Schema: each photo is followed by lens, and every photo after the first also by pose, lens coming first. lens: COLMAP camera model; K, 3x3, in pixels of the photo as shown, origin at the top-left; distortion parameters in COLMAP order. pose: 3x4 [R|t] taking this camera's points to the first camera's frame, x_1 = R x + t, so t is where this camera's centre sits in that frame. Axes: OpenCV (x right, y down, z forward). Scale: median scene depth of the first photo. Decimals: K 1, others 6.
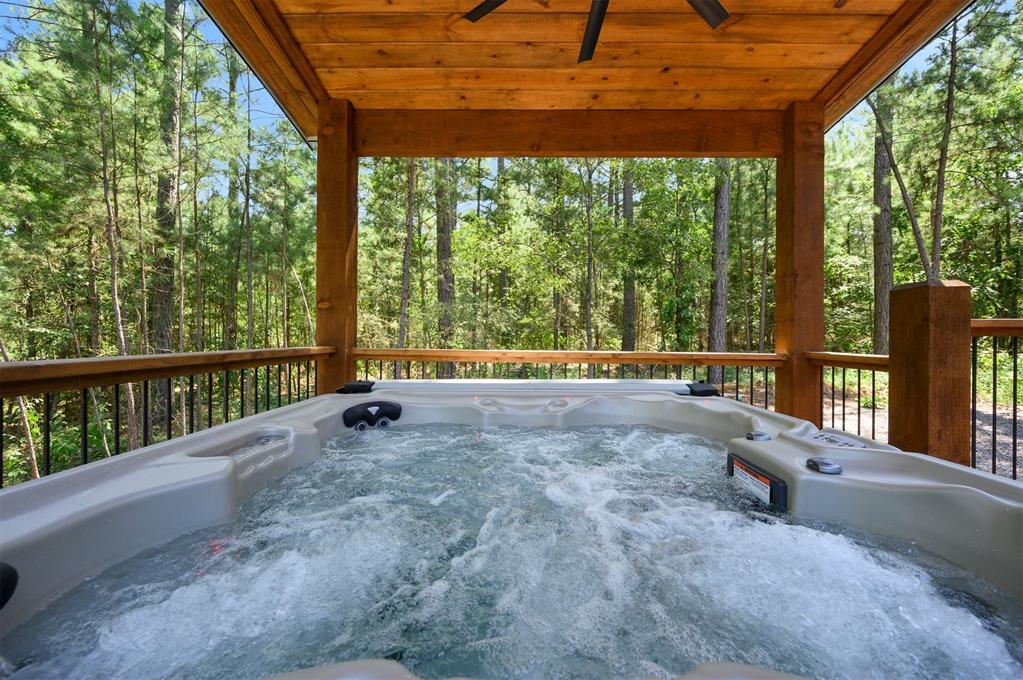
lens RADIAL K [[404.7, 0, 515.7], [0, 404.7, 337.8], [0, 0, 1]] dist [-0.000817, -0.000277]
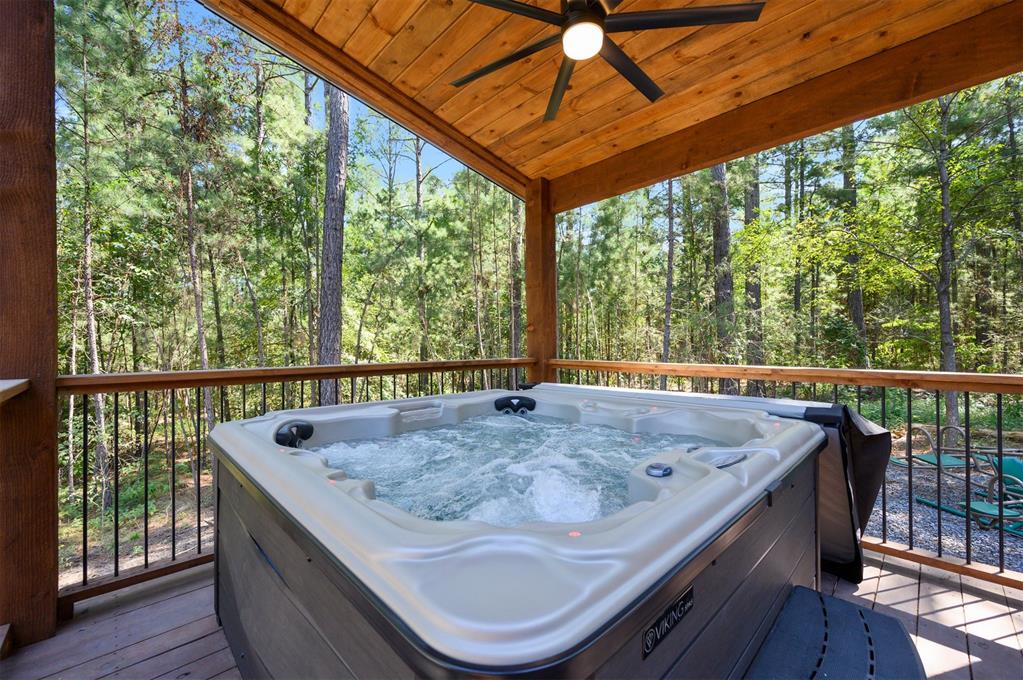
lens RADIAL K [[404.7, 0, 510.1], [0, 404.7, 345.4], [0, 0, 1]] dist [-0.000817, -0.000277]
pose [[0.702982, -0.012901, -0.711091, 0.502606], [0.007865, 0.999915, -0.010366, -0.007664], [0.711164, 0.001695, 0.703024, -0.036493]]
